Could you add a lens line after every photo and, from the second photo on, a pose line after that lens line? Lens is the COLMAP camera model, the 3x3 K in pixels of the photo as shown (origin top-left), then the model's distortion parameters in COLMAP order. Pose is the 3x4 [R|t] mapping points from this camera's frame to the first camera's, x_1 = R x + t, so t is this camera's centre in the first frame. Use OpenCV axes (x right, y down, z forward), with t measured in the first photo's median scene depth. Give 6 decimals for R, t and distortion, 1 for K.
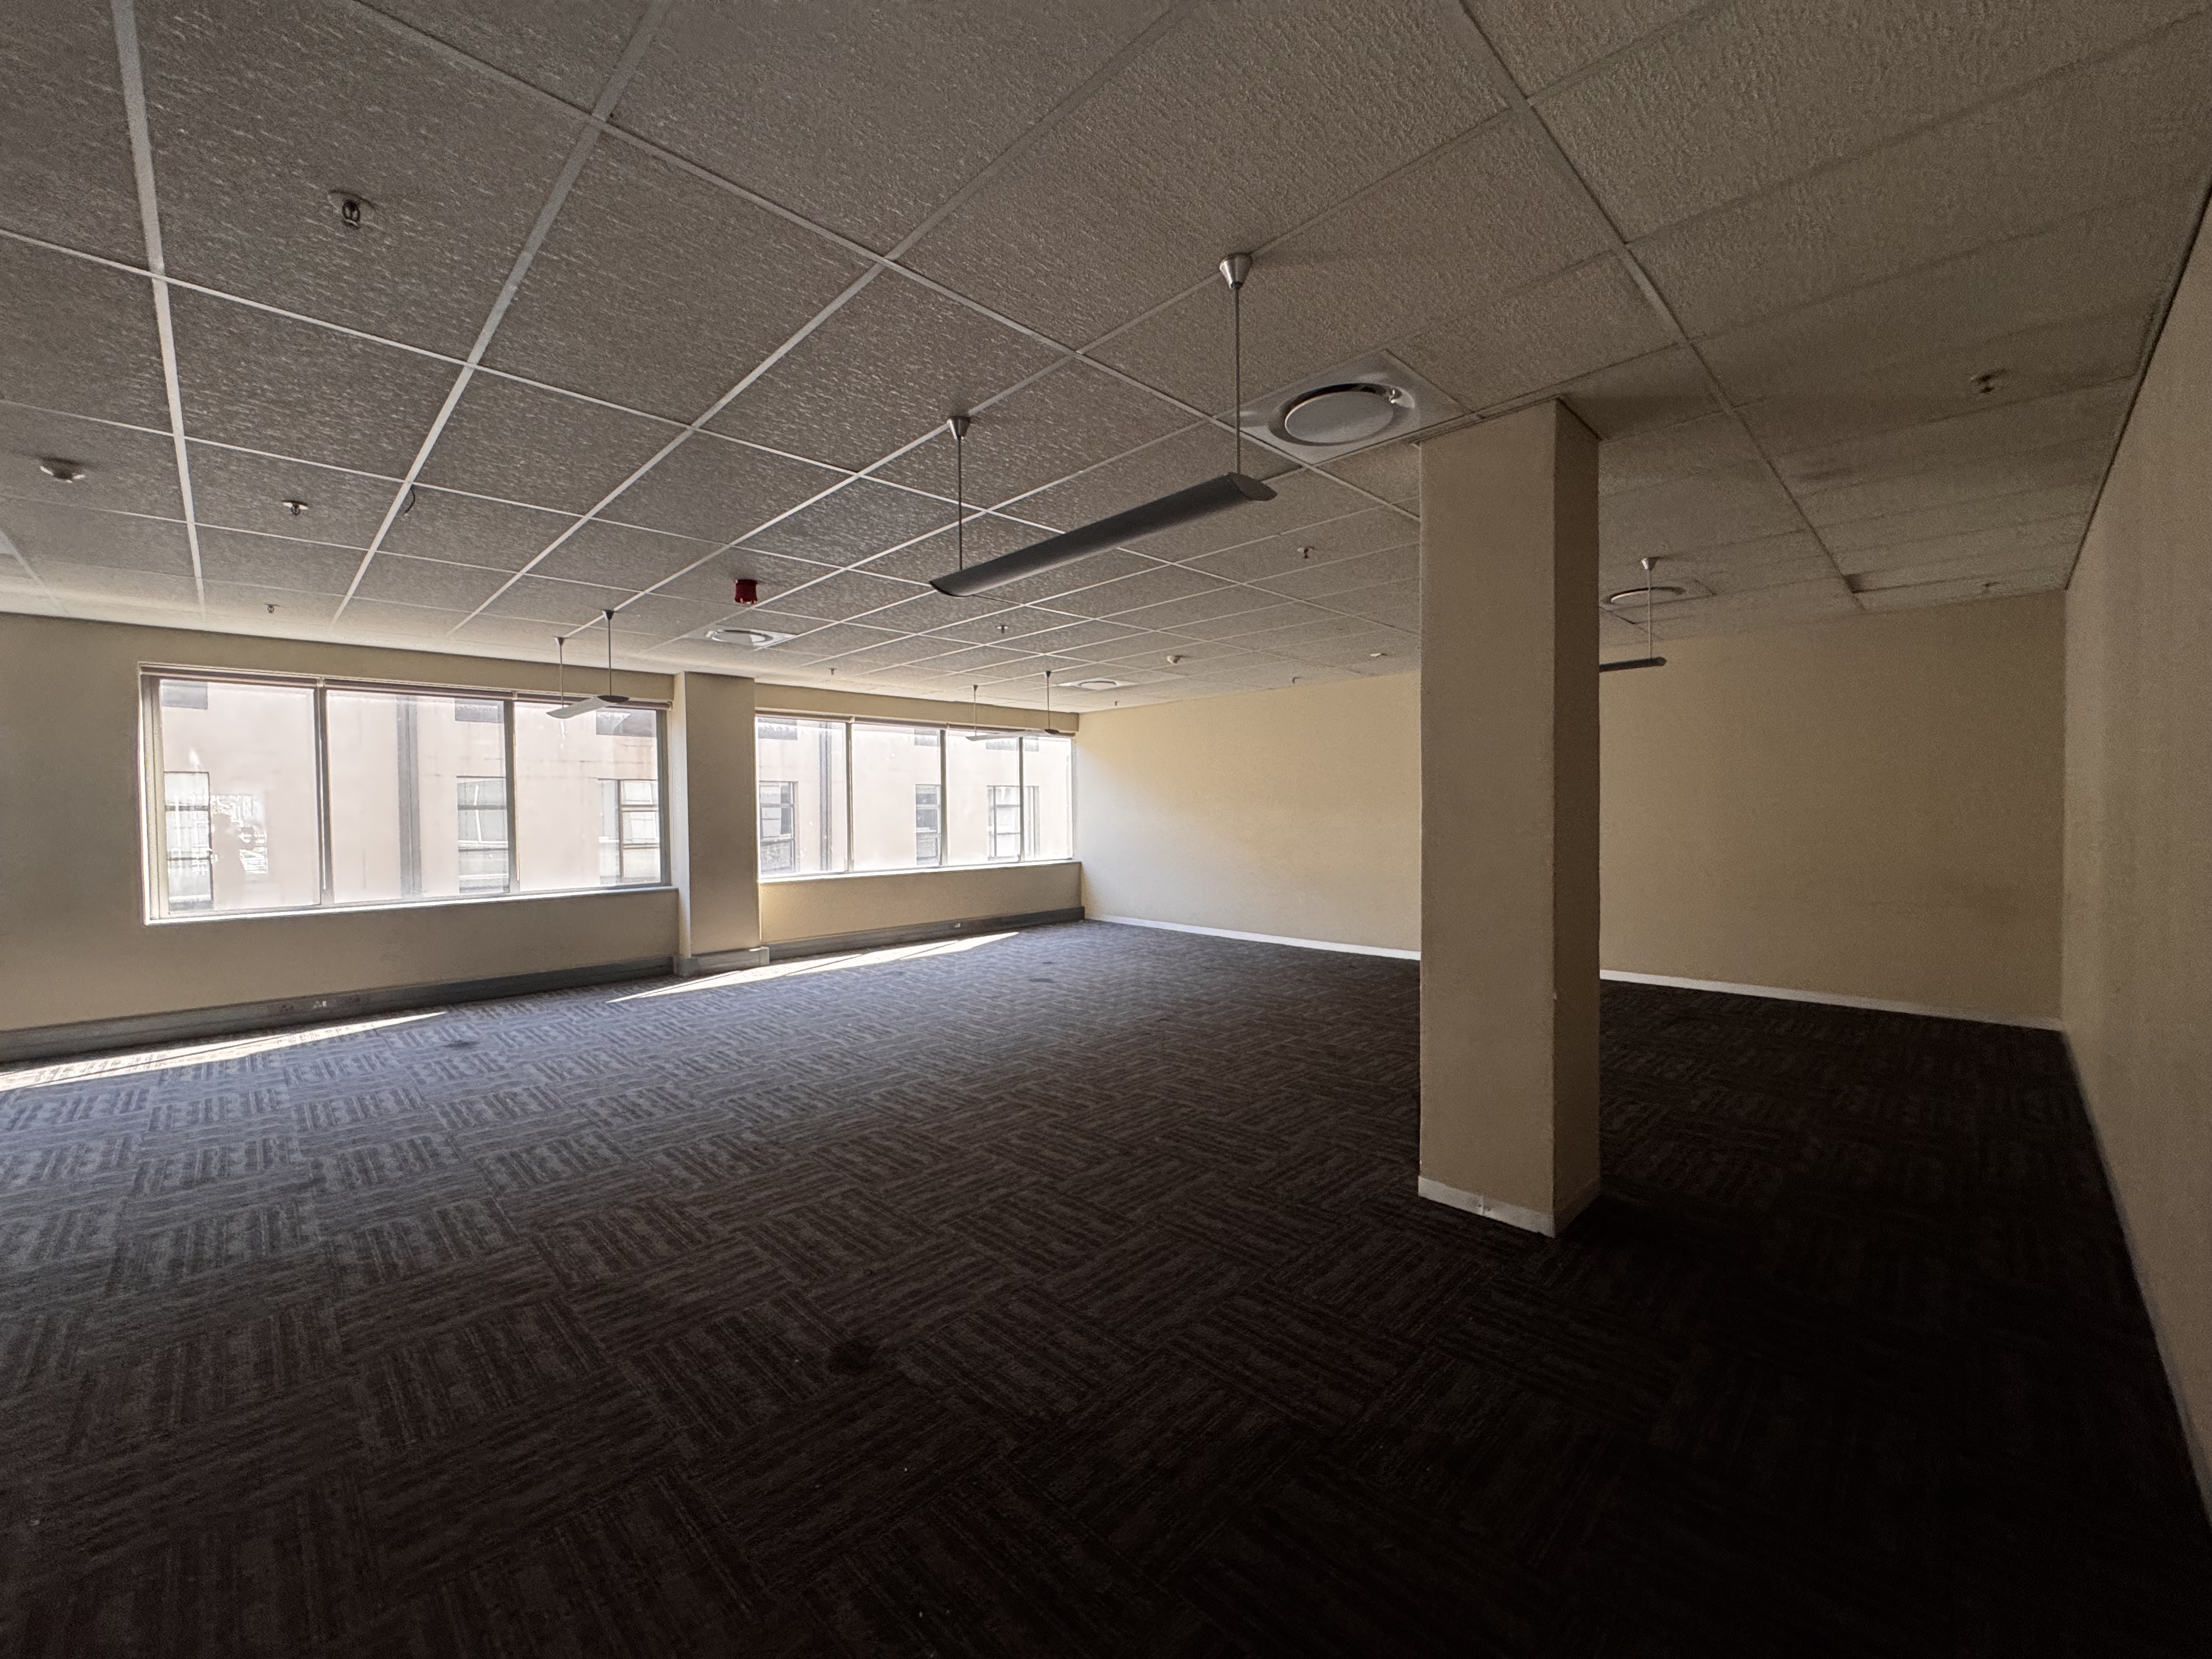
lens RADIAL K [[877.4, 0, 1113.2], [0, 877.4, 836.4], [0, 0, 1]] dist [-0.006723, 0.001046]
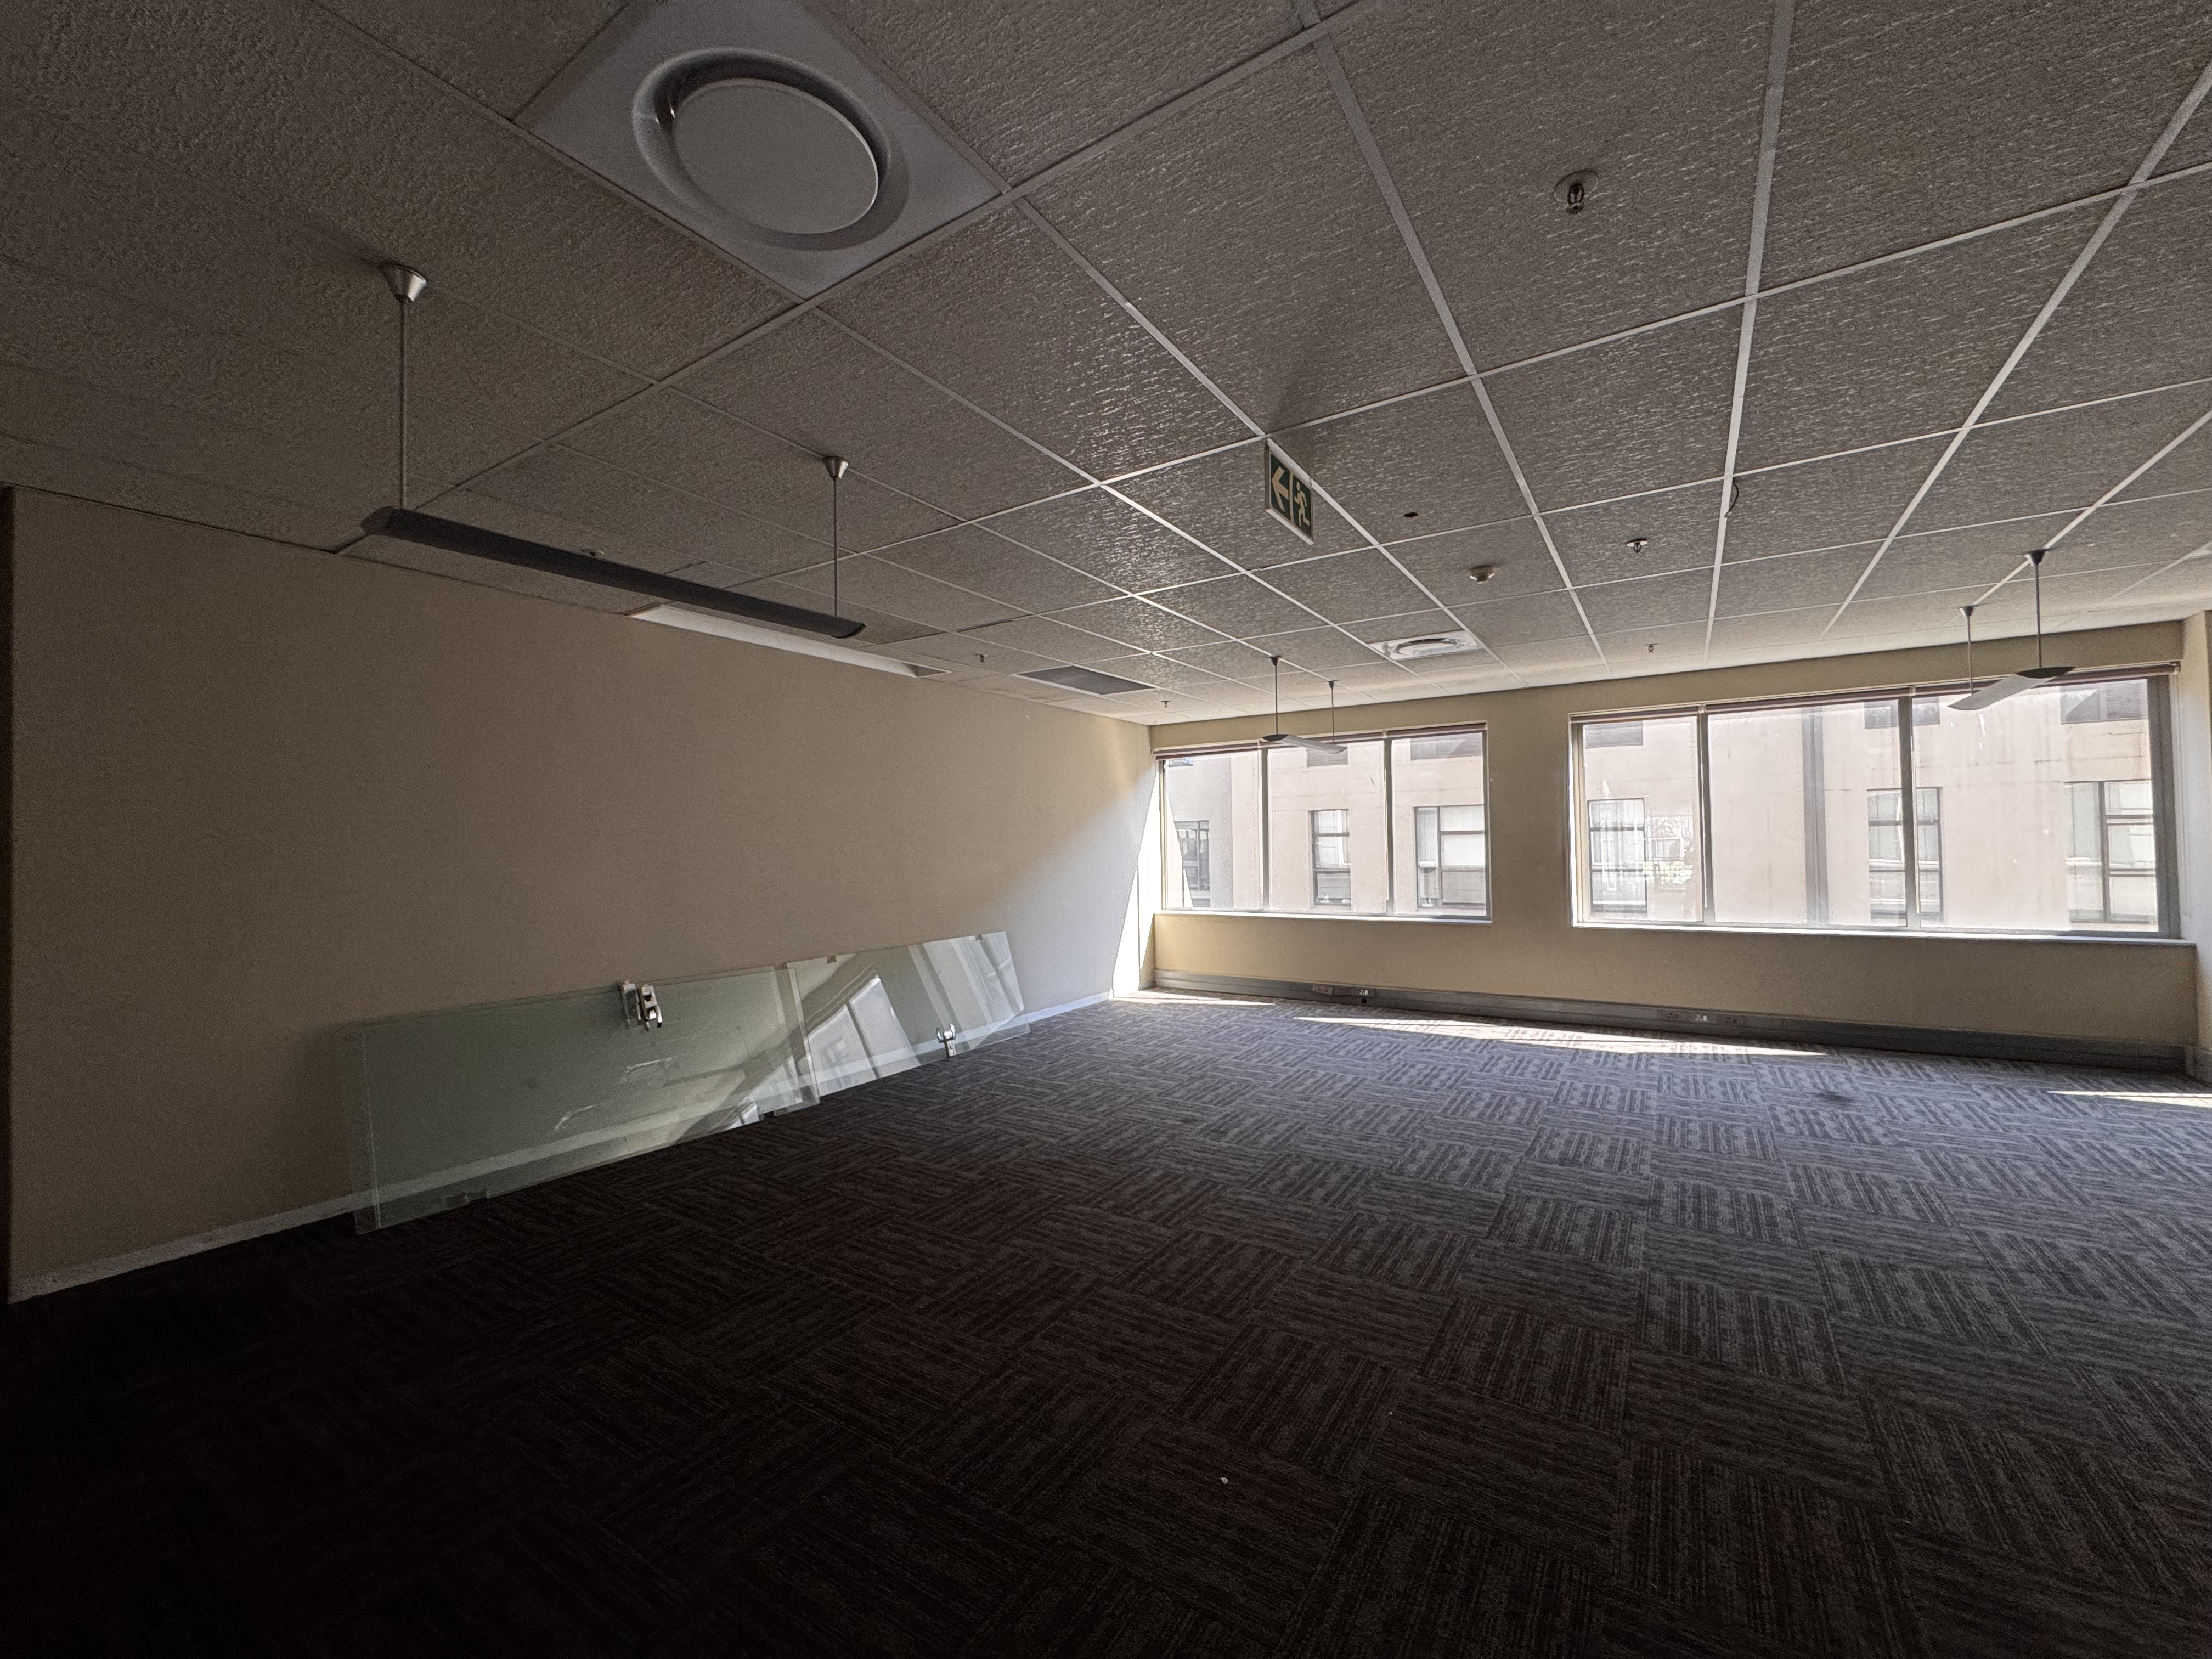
lens RADIAL K [[877.4, 0, 1112.0], [0, 877.4, 827.3], [0, 0, 1]] dist [-0.006723, 0.001046]
pose [[0.195132, -0.012640, -0.980696, -0.031878], [-0.013709, 0.999784, -0.015614, -0.012277], [0.980681, 0.016491, 0.194916, 0.150651]]
